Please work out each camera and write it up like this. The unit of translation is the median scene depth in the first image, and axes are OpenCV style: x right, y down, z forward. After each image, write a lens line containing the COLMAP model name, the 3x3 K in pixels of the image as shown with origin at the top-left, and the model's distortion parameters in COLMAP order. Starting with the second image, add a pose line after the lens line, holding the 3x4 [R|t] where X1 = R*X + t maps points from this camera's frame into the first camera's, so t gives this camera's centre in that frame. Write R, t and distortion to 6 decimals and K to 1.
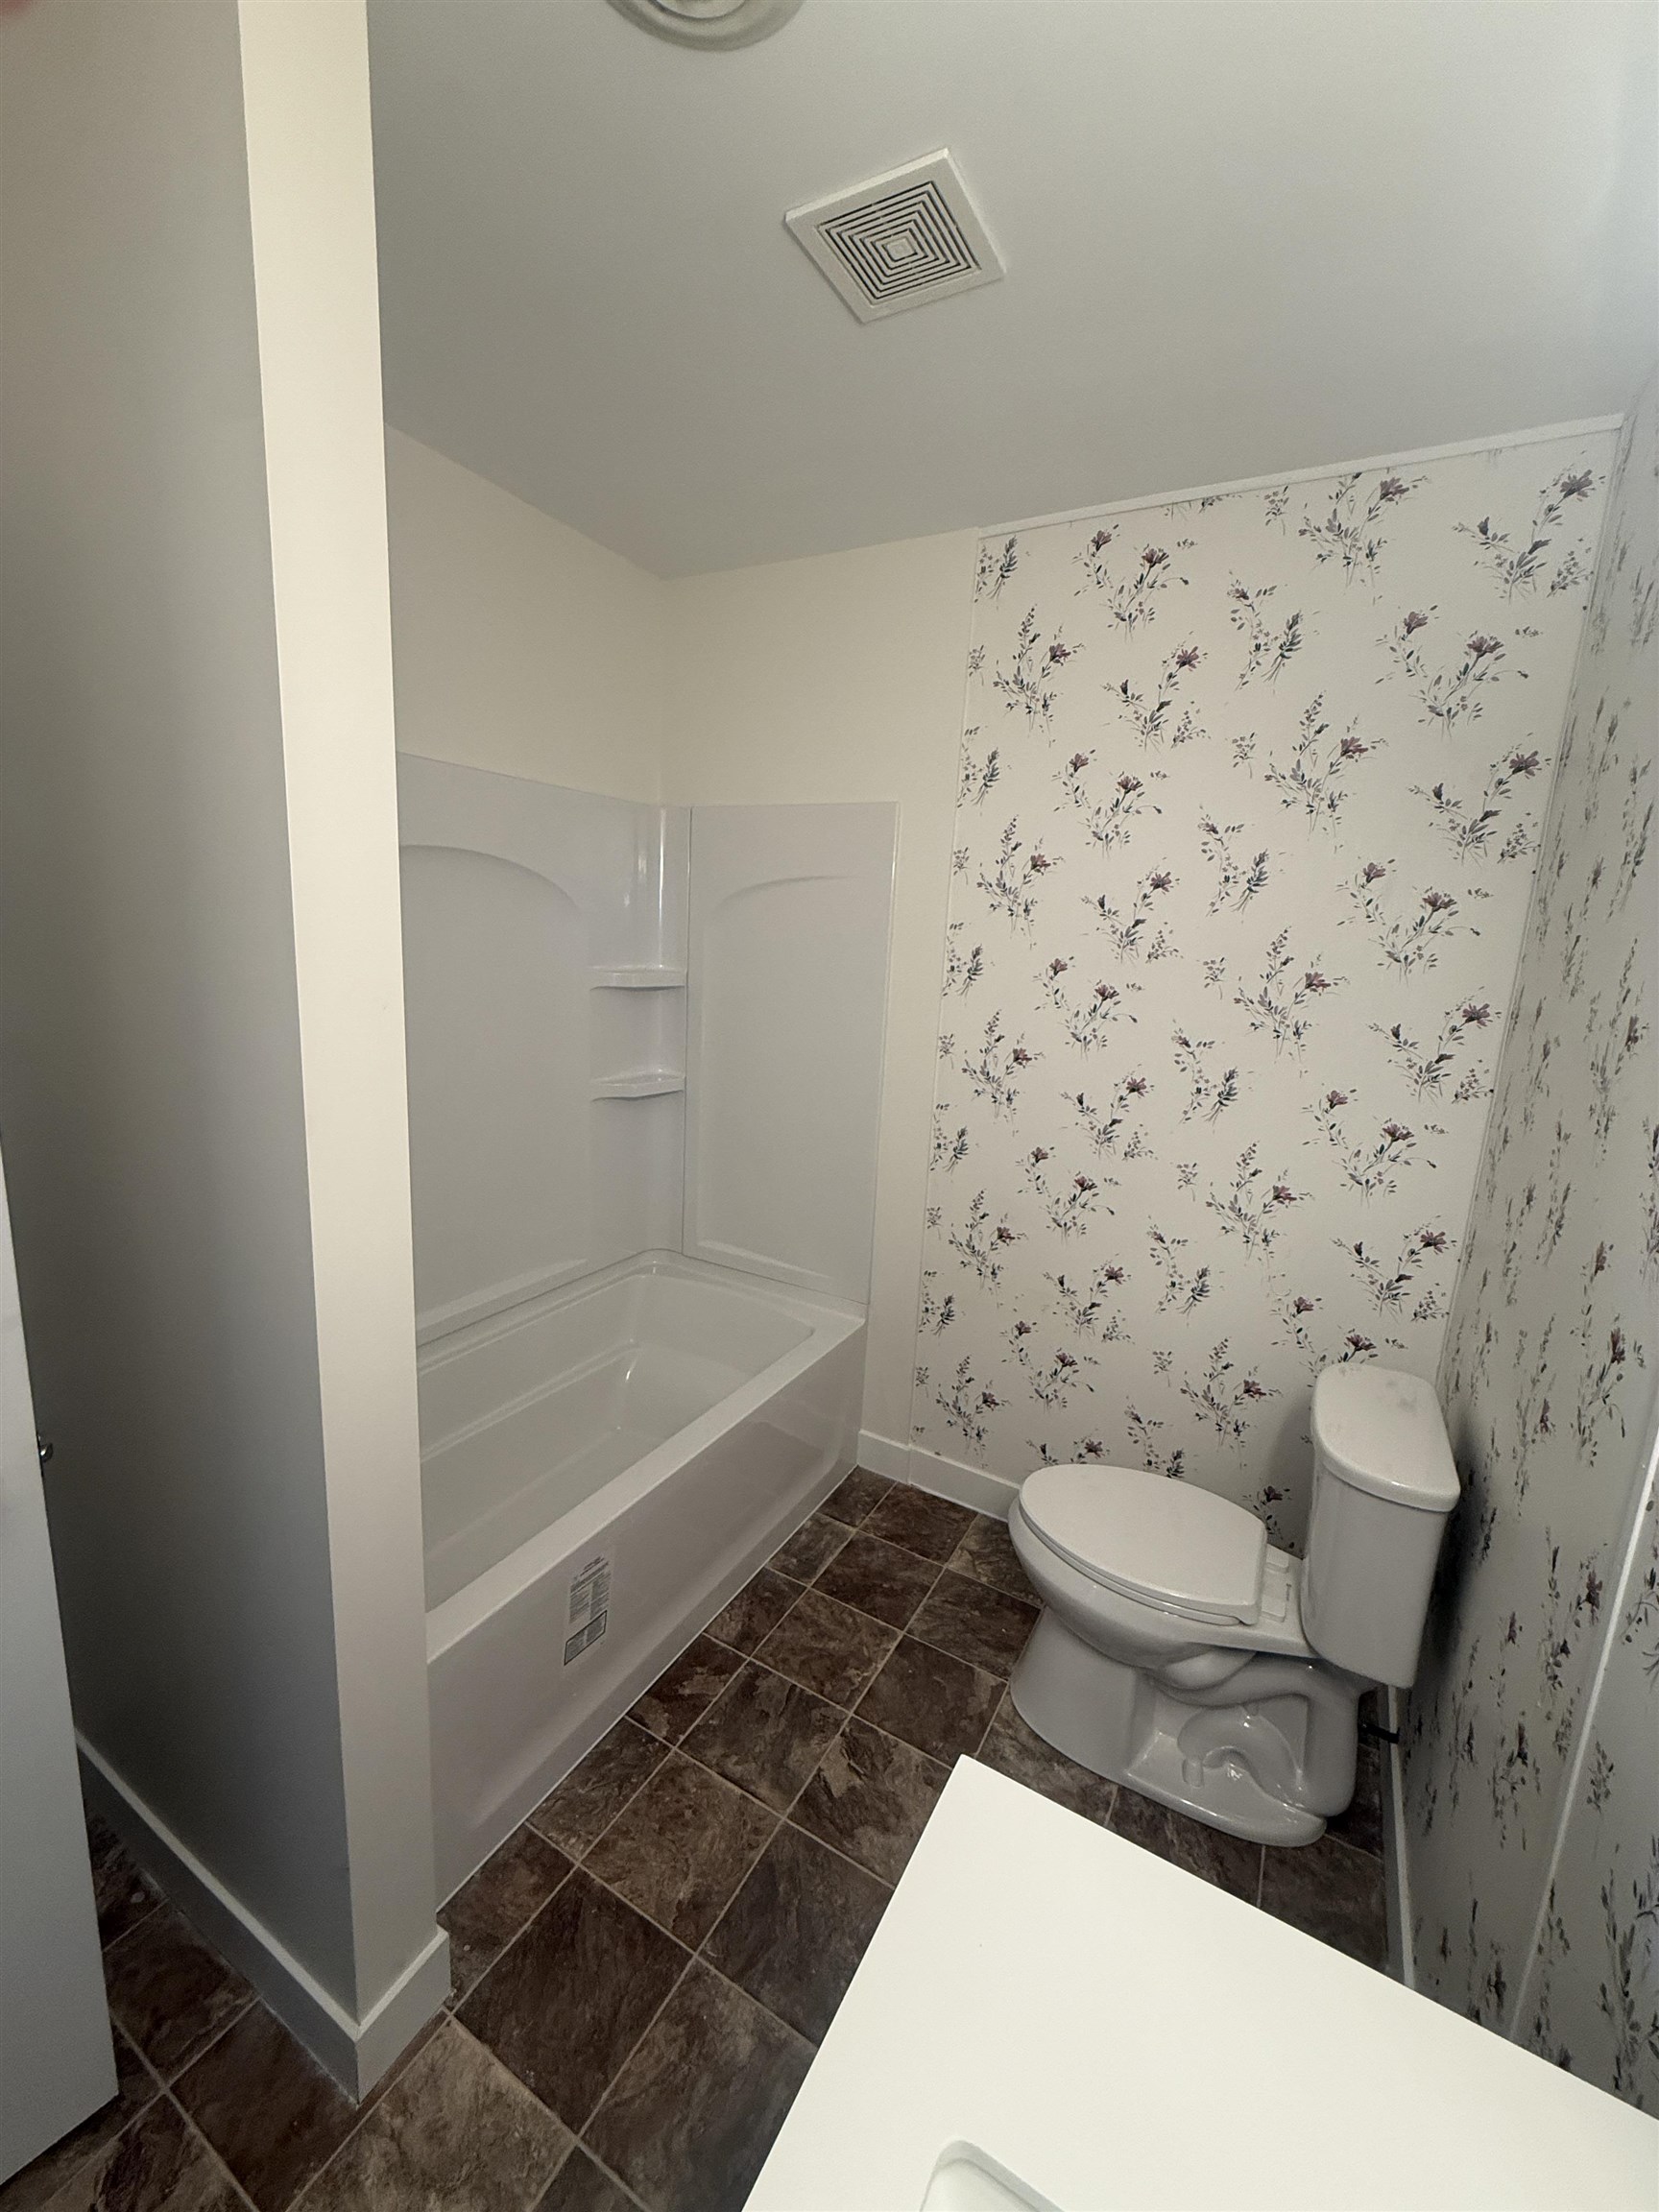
lens RADIAL K [[880.2, 0, 830.6], [0, 880.2, 1097.3], [0, 0, 1]] dist [-0.004336, 0.000539]
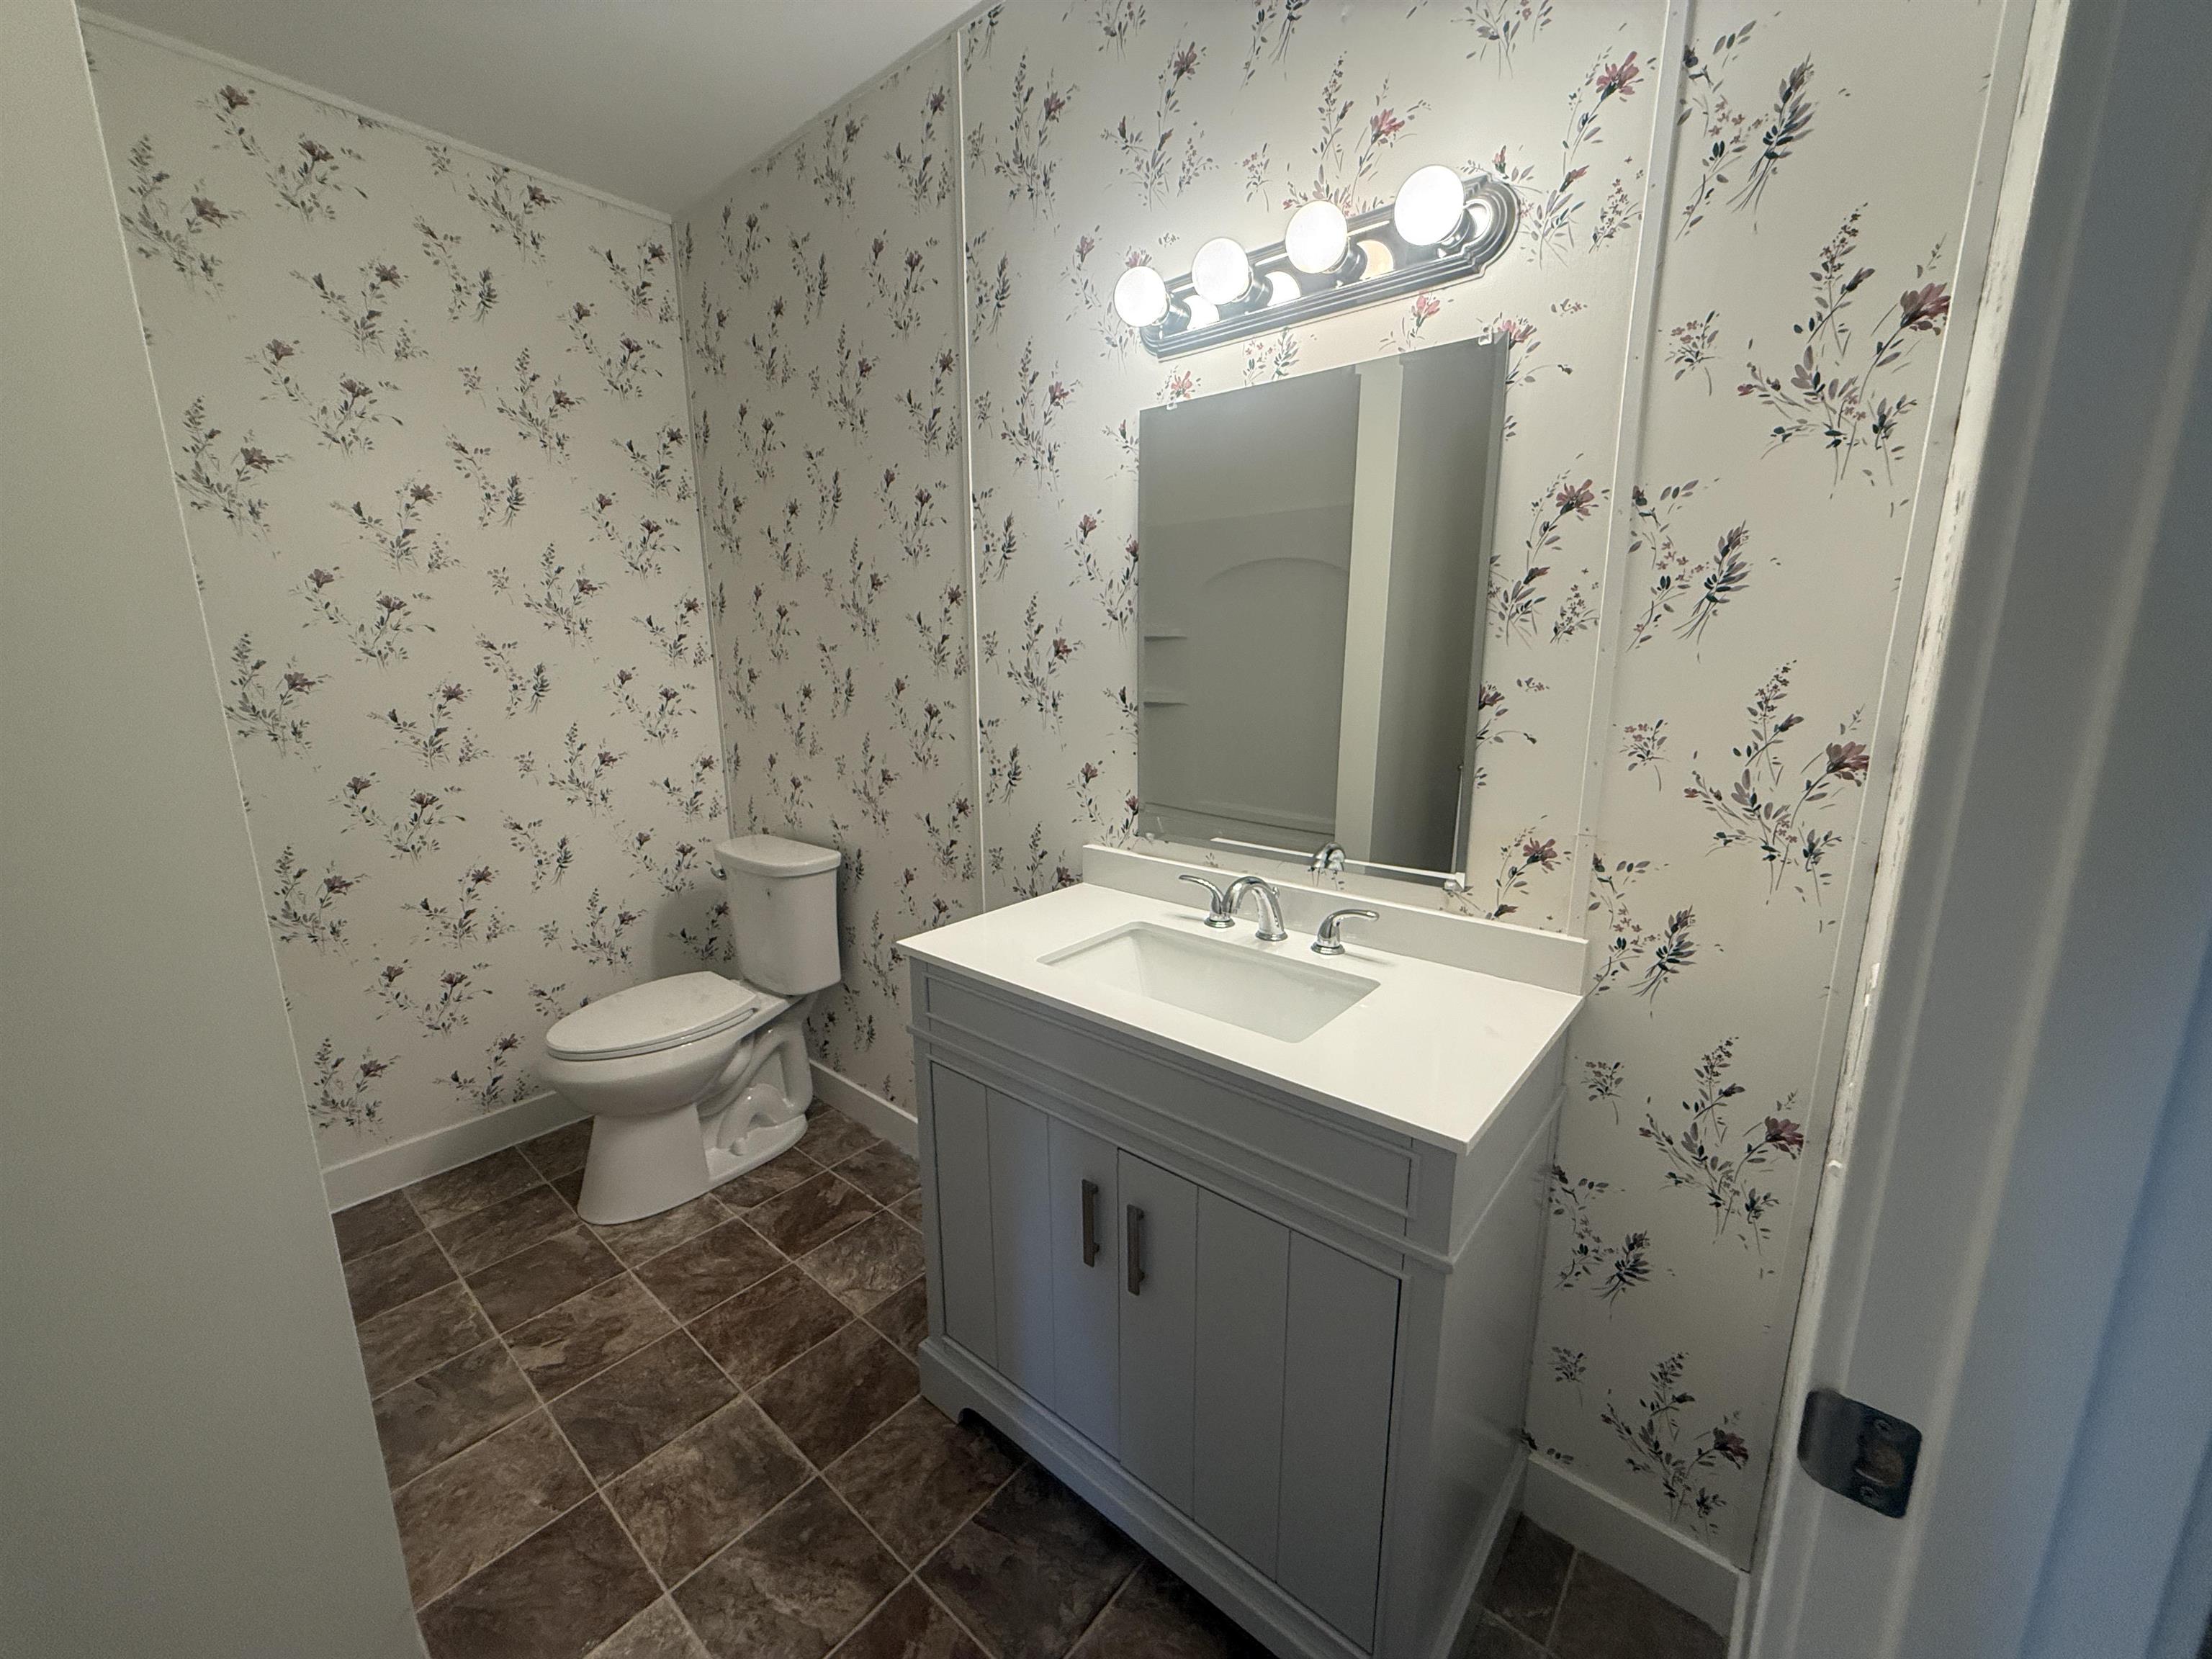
lens RADIAL K [[880.2, 0, 1101.8], [0, 880.2, 830.2], [0, 0, 1]] dist [-0.004336, 0.000539]
pose [[0.181239, -0.256341, 0.949443, -0.645978], [0.198457, 0.955103, 0.219986, 0.078819], [-0.963207, 0.148554, 0.223975, 0.044397]]
